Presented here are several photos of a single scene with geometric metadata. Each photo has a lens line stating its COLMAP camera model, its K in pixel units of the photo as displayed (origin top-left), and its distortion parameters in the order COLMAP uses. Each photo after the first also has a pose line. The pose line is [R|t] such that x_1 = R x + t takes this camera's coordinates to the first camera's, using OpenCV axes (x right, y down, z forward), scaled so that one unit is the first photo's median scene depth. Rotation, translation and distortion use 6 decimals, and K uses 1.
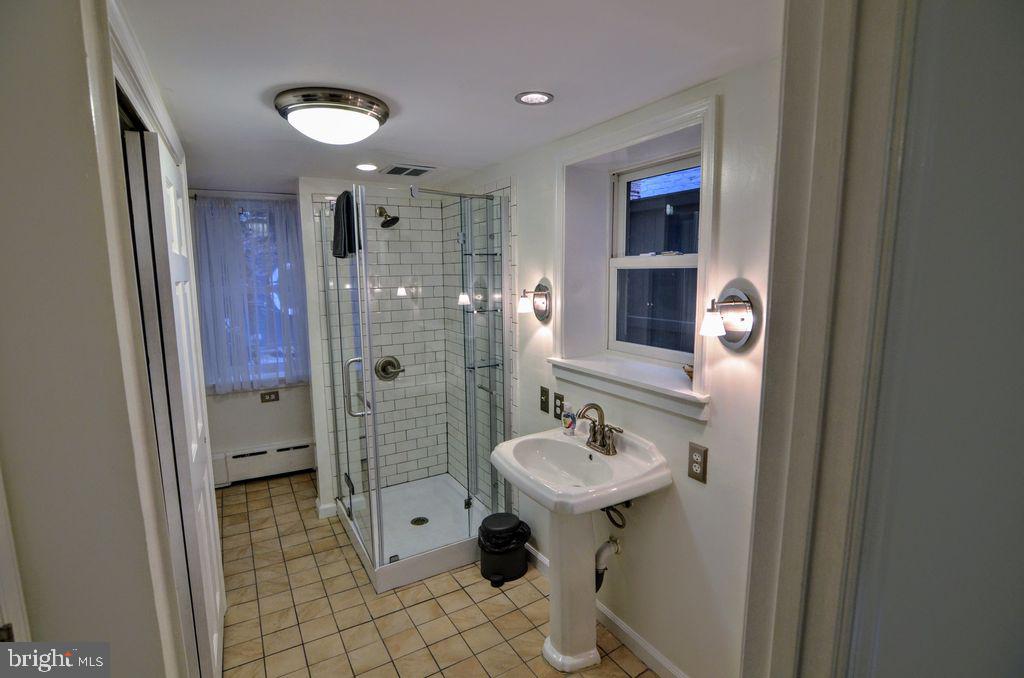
lens RADIAL K [[496.8, 0, 514.2], [0, 496.8, 342.4], [0, 0, 1]] dist [-0.004480, -0.000309]
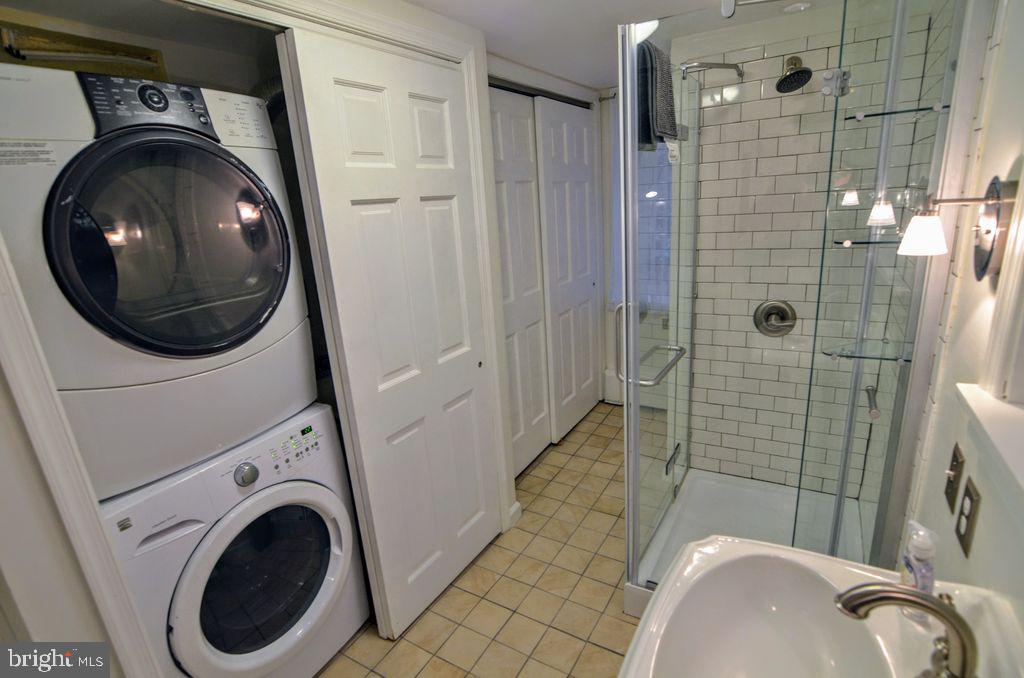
lens RADIAL K [[496.8, 0, 514.9], [0, 496.8, 342.0], [0, 0, 1]] dist [-0.004480, -0.000309]
pose [[0.492333, 0.215502, -0.843307, 0.195937], [-0.055269, 0.974650, 0.216799, -0.056536], [0.868651, -0.060129, 0.491763, 0.495810]]
